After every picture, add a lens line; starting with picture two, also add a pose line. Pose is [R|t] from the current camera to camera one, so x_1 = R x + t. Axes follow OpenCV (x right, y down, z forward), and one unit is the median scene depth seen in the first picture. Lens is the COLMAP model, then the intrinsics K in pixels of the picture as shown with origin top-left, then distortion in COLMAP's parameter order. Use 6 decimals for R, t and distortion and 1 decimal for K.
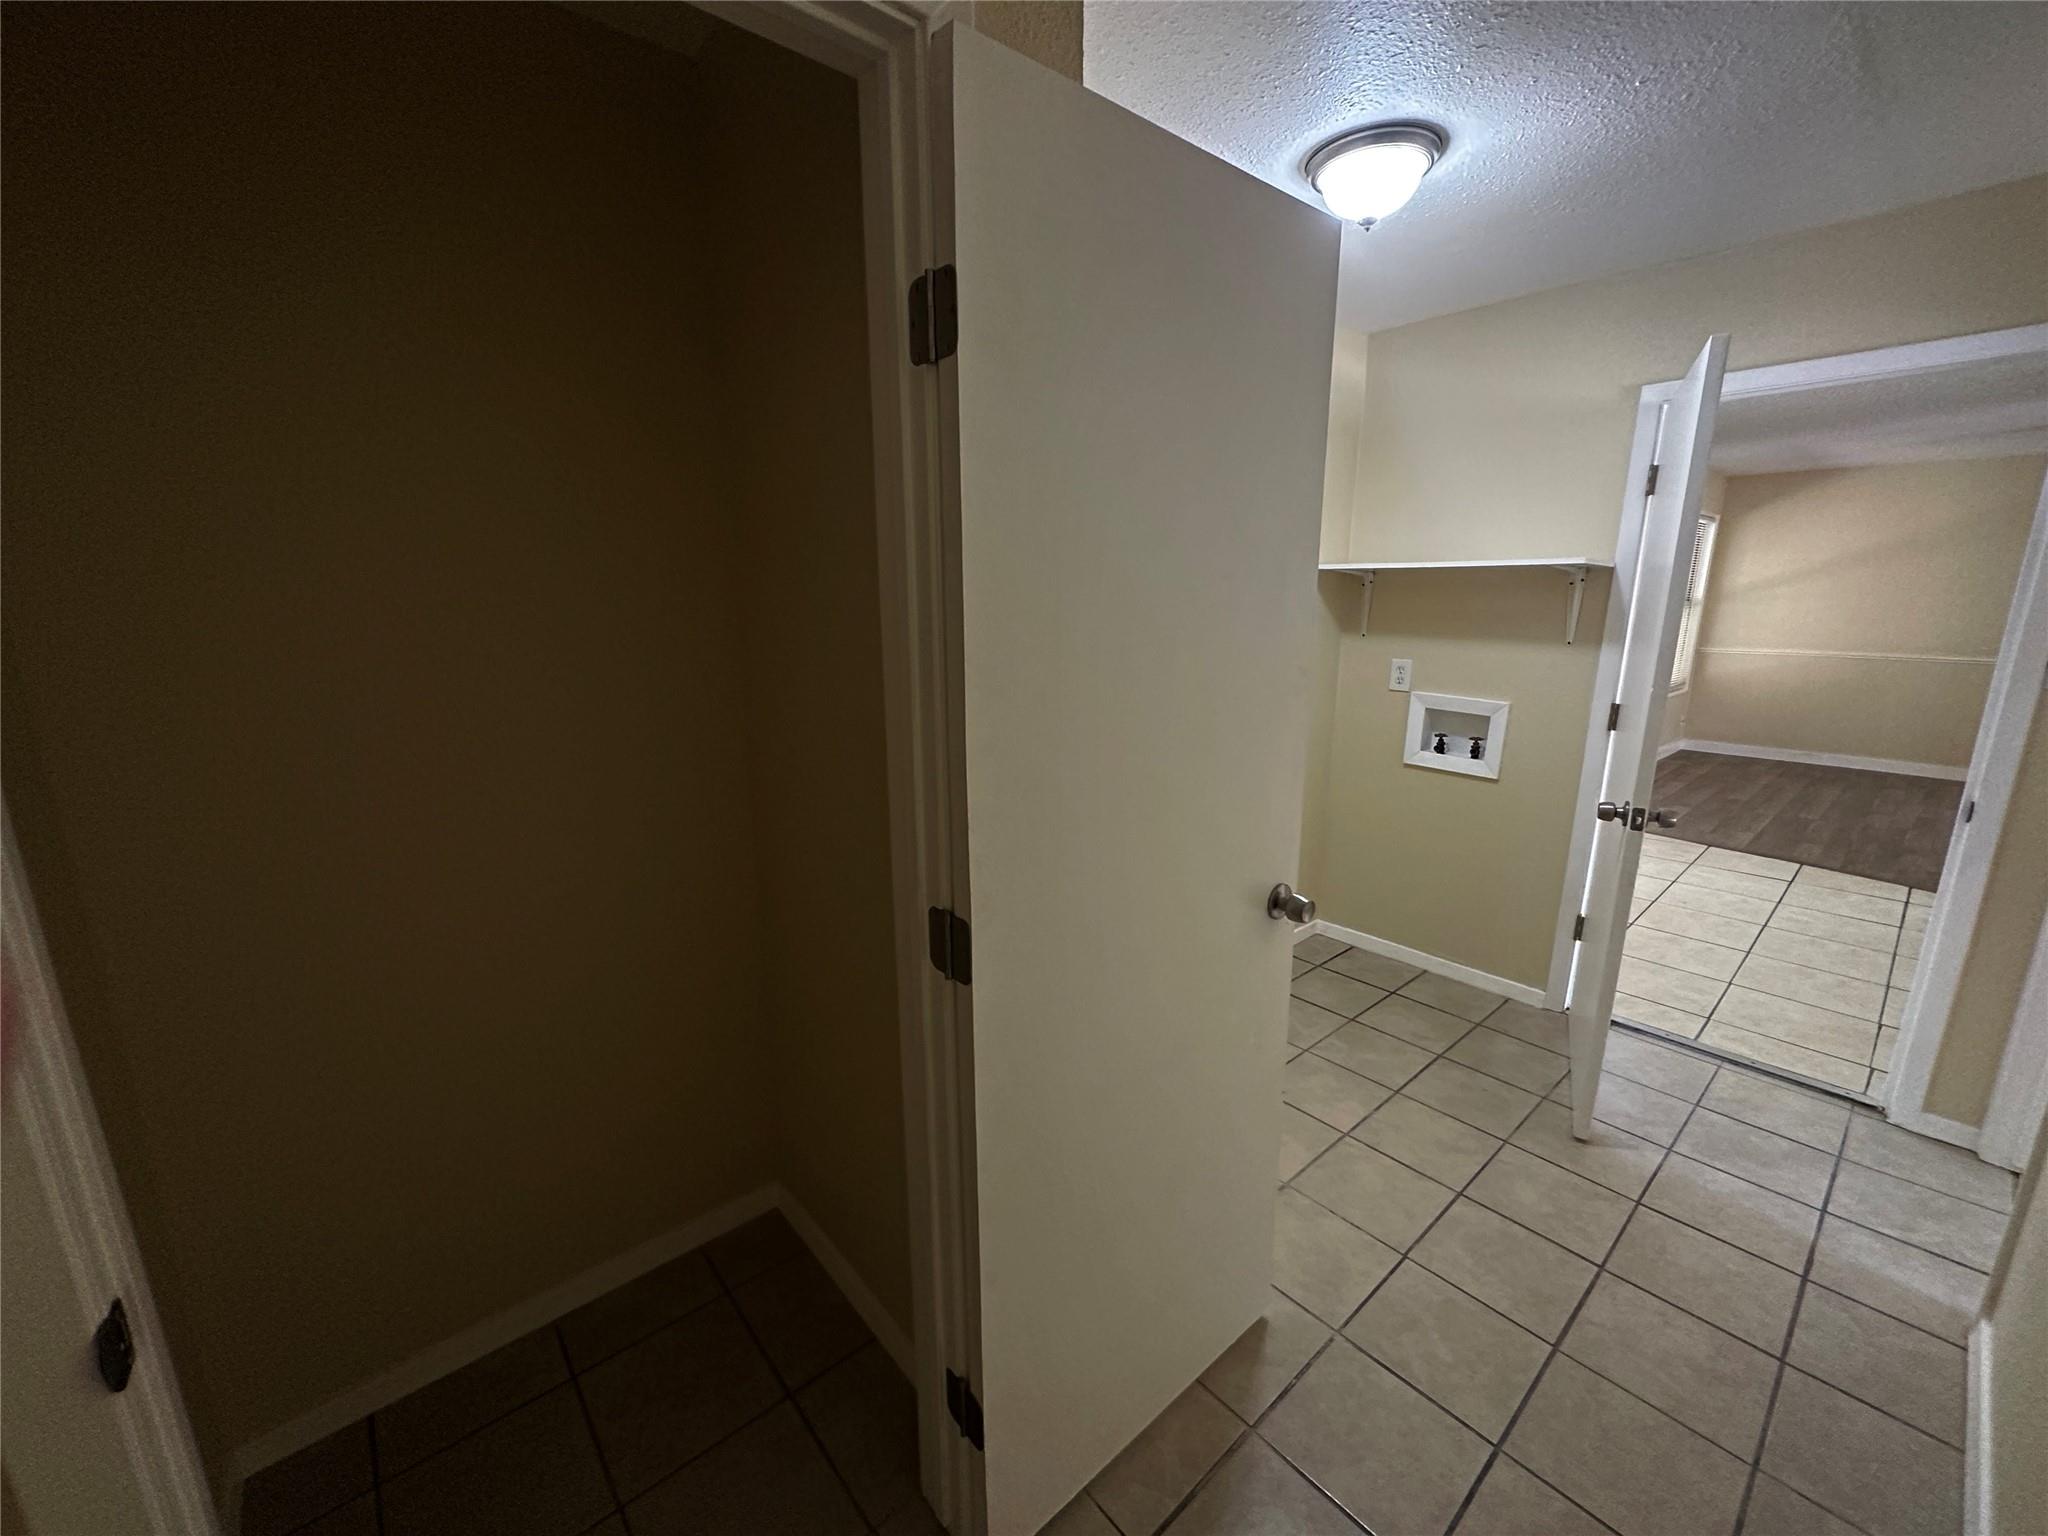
lens RADIAL K [[824.5, 0, 1024.8], [0, 824.5, 772.9], [0, 0, 1]] dist [-0.002458, 0.000947]
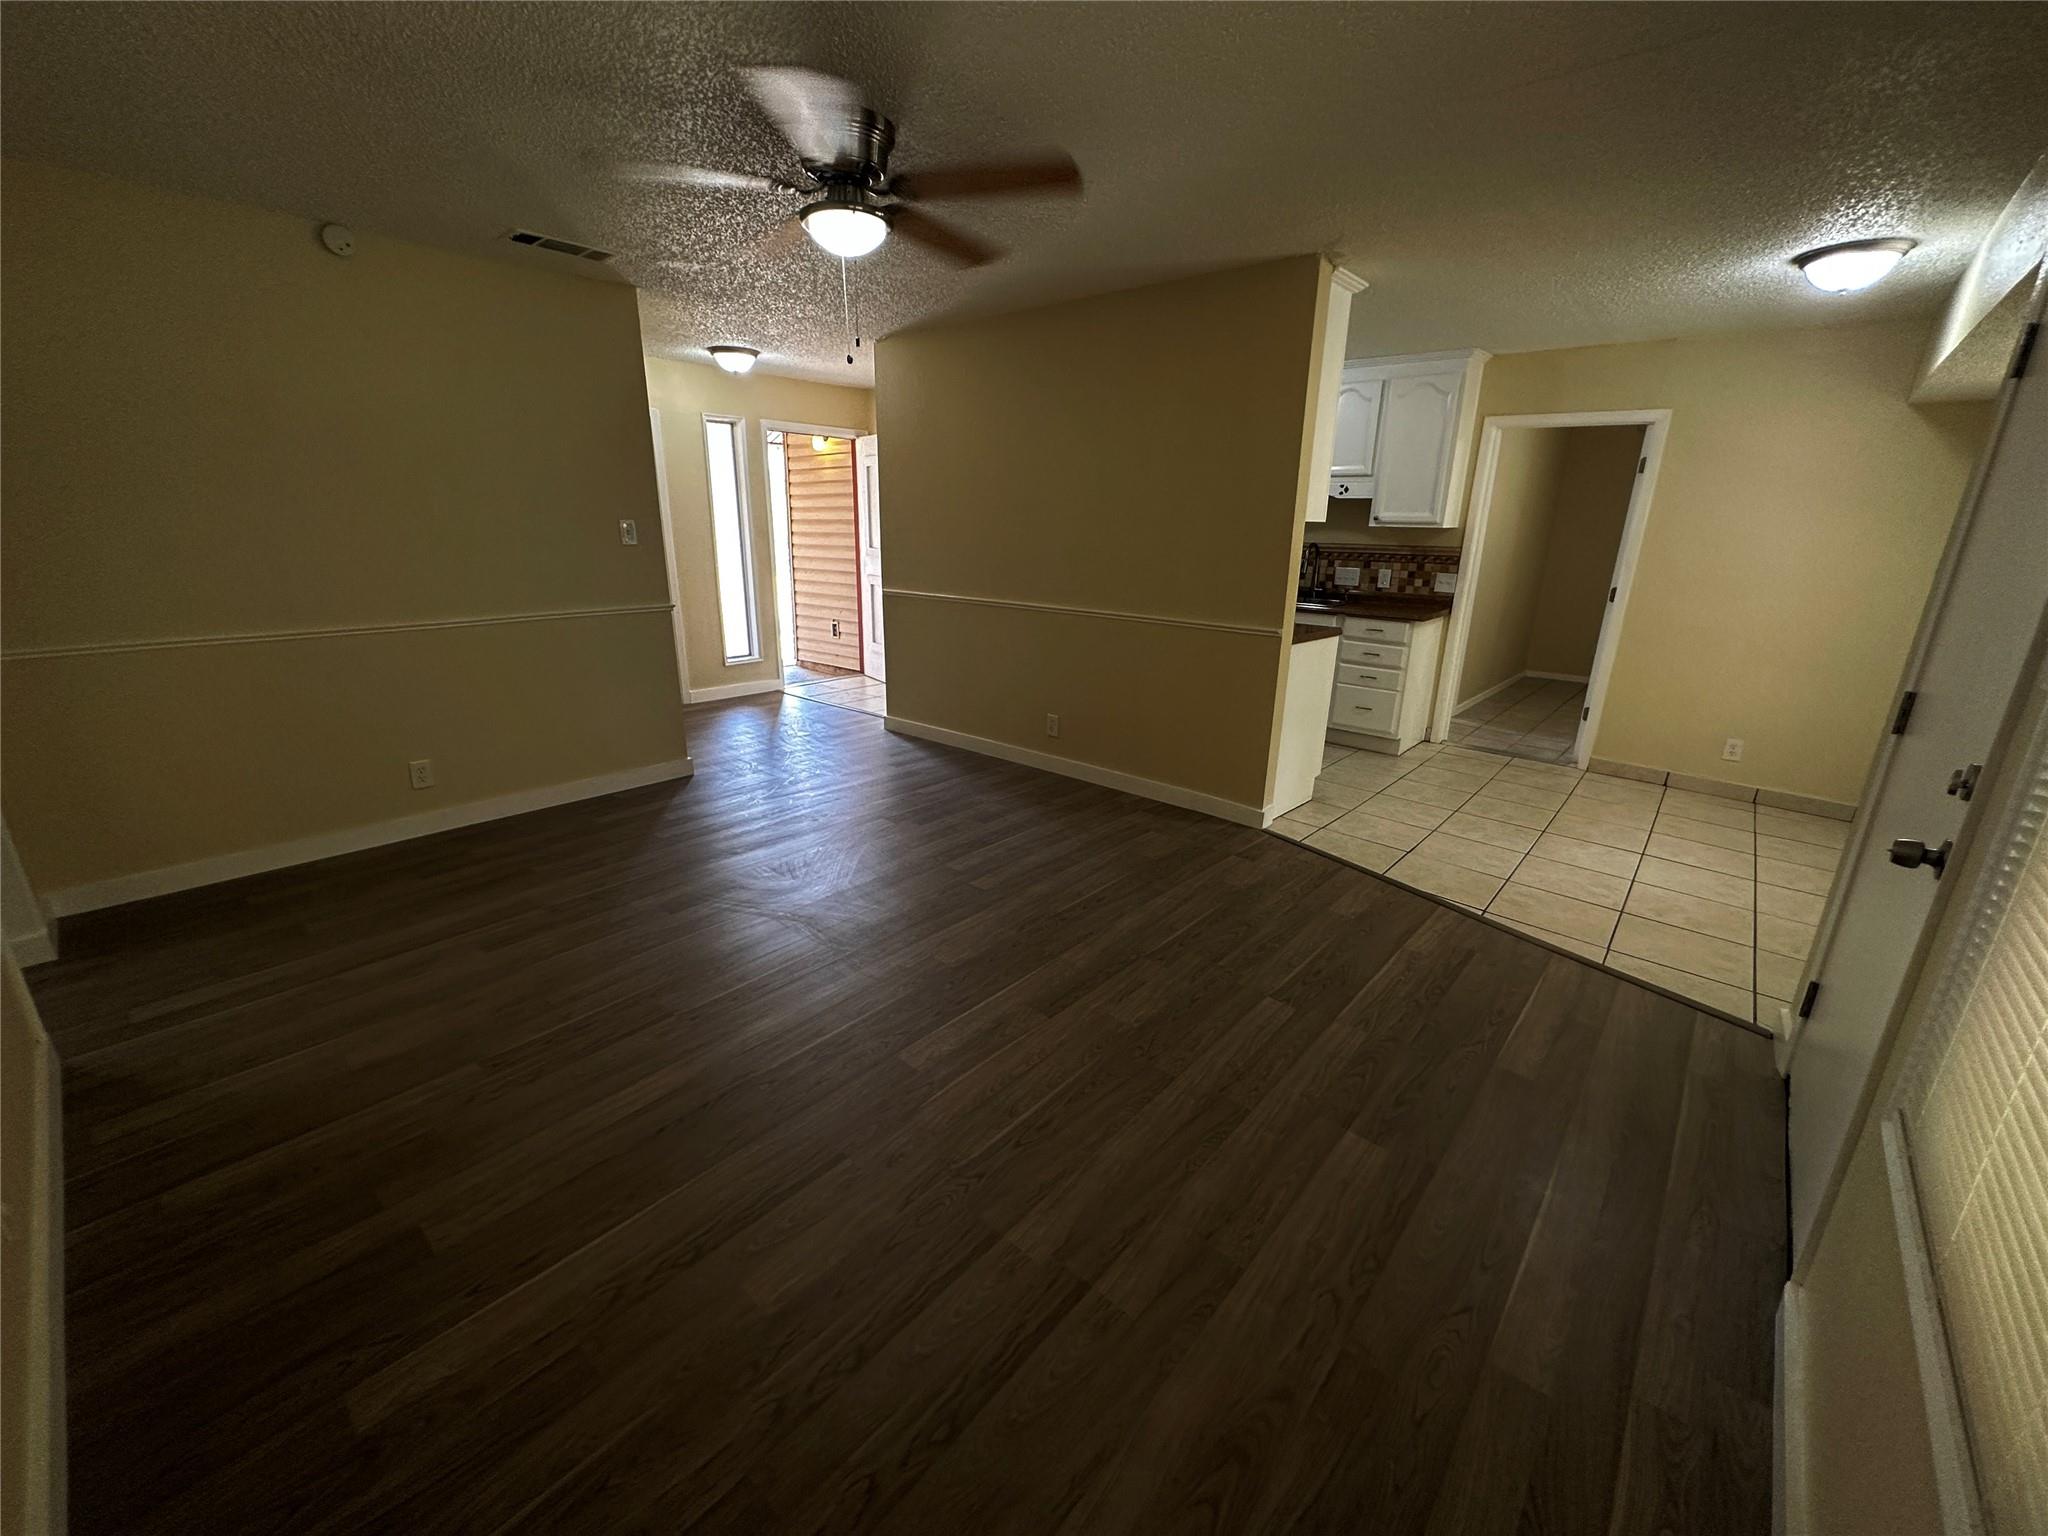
lens RADIAL K [[824.5, 0, 1024.8], [0, 824.5, 771.3], [0, 0, 1]] dist [-0.002458, 0.000947]
pose [[-0.990718, 0.026237, -0.133375, 1.534659], [-0.044884, 0.863021, 0.503170, -0.394241], [0.128307, 0.504486, -0.853833, 1.750051]]
